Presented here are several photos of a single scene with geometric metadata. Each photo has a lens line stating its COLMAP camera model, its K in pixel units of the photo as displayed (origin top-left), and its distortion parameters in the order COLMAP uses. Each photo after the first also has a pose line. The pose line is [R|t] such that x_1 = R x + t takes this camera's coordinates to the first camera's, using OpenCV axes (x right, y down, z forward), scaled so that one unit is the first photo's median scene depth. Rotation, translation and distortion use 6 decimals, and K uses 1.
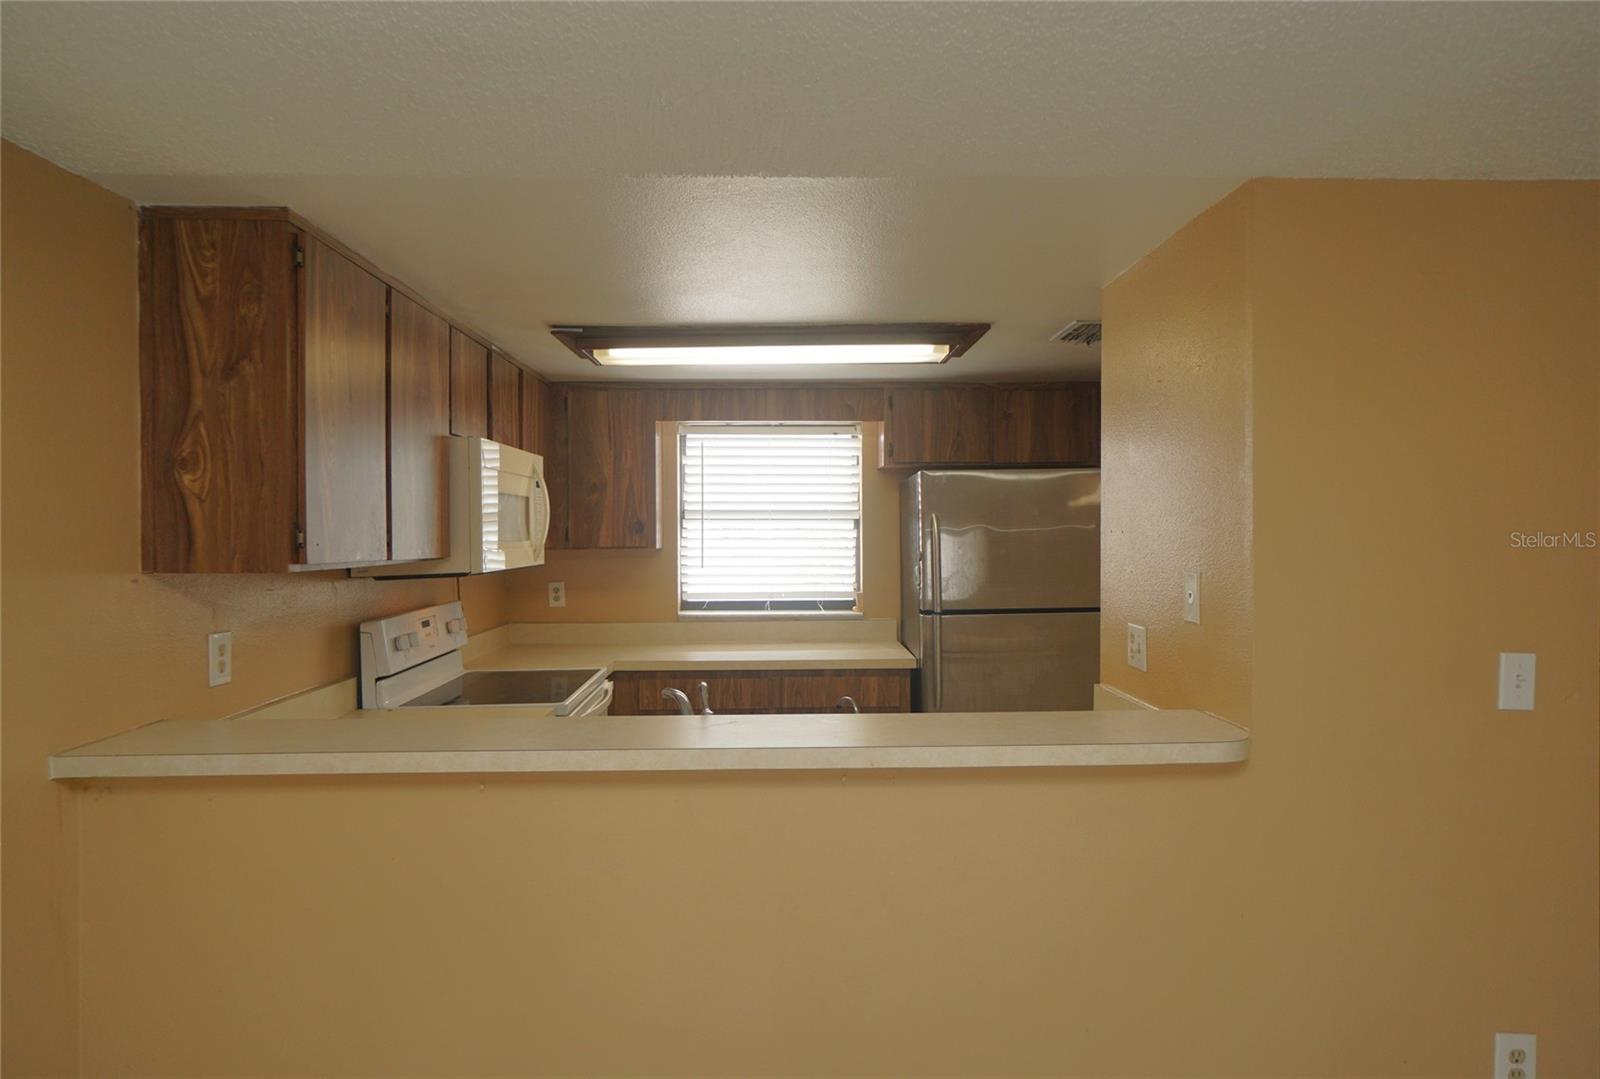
lens RADIAL K [[865.4, 0, 800.0], [0, 865.4, 539.5], [0, 0, 1]] dist [0.001331, 0.000469]
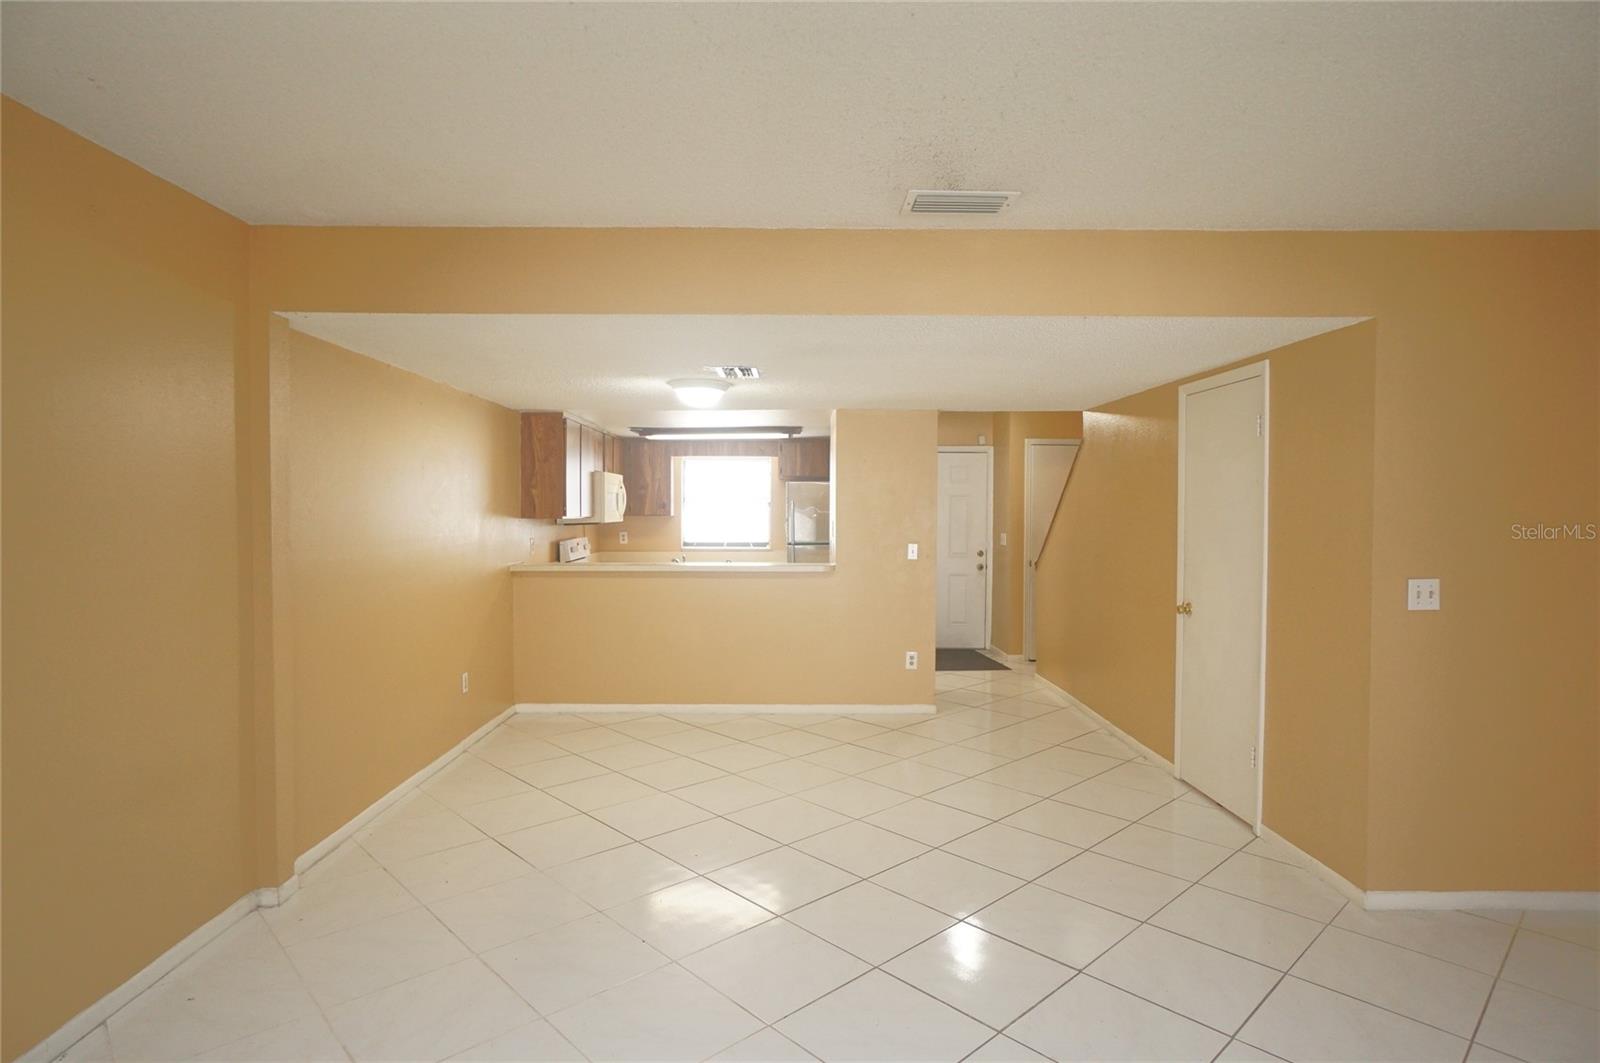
lens RADIAL K [[834.0, 0, 795.6], [0, 834.0, 529.0], [0, 0, 1]] dist [-0.001420, 0.000106]
pose [[0.999747, 0.007520, -0.021203, 0.247401], [-0.007224, 0.999876, 0.014024, 0.016232], [0.021306, -0.013867, 0.999677, -1.406135]]
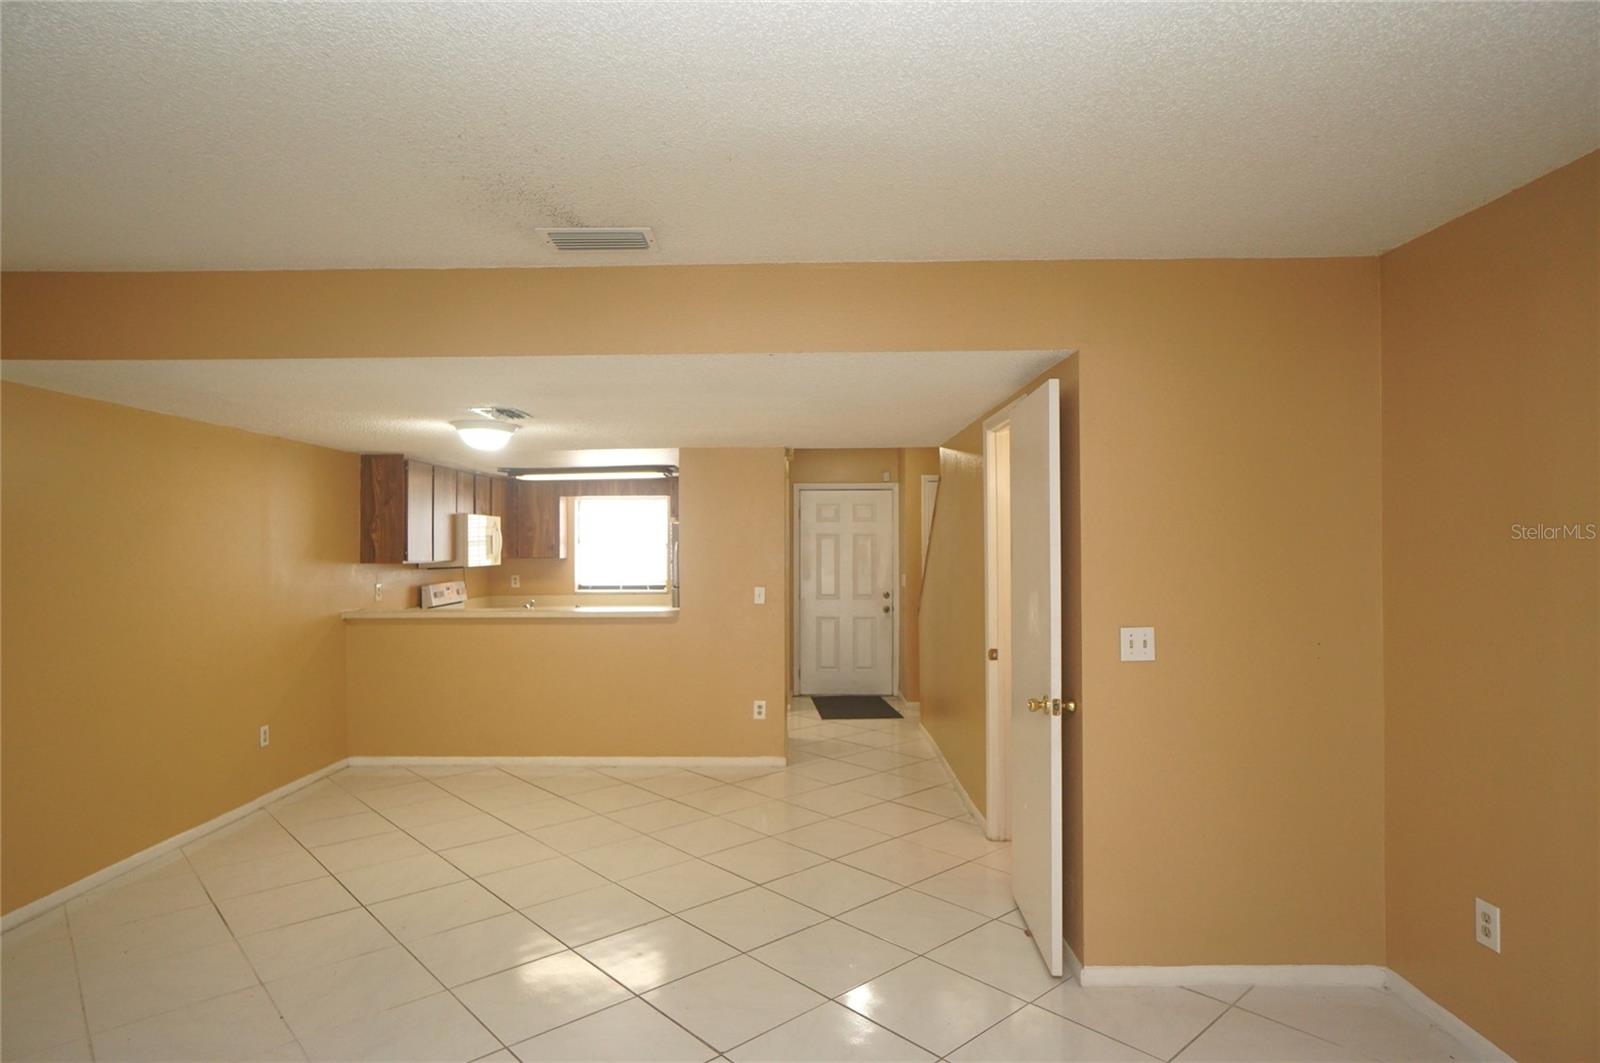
lens RADIAL K [[863.7, 0, 798.2], [0, 863.7, 537.9], [0, 0, 1]] dist [-0.002244, -0.000073]
pose [[0.998887, -0.001368, -0.047141, 0.665013], [0.000475, 0.999821, -0.018938, 0.002122], [0.047158, 0.018895, 0.998709, -1.377432]]
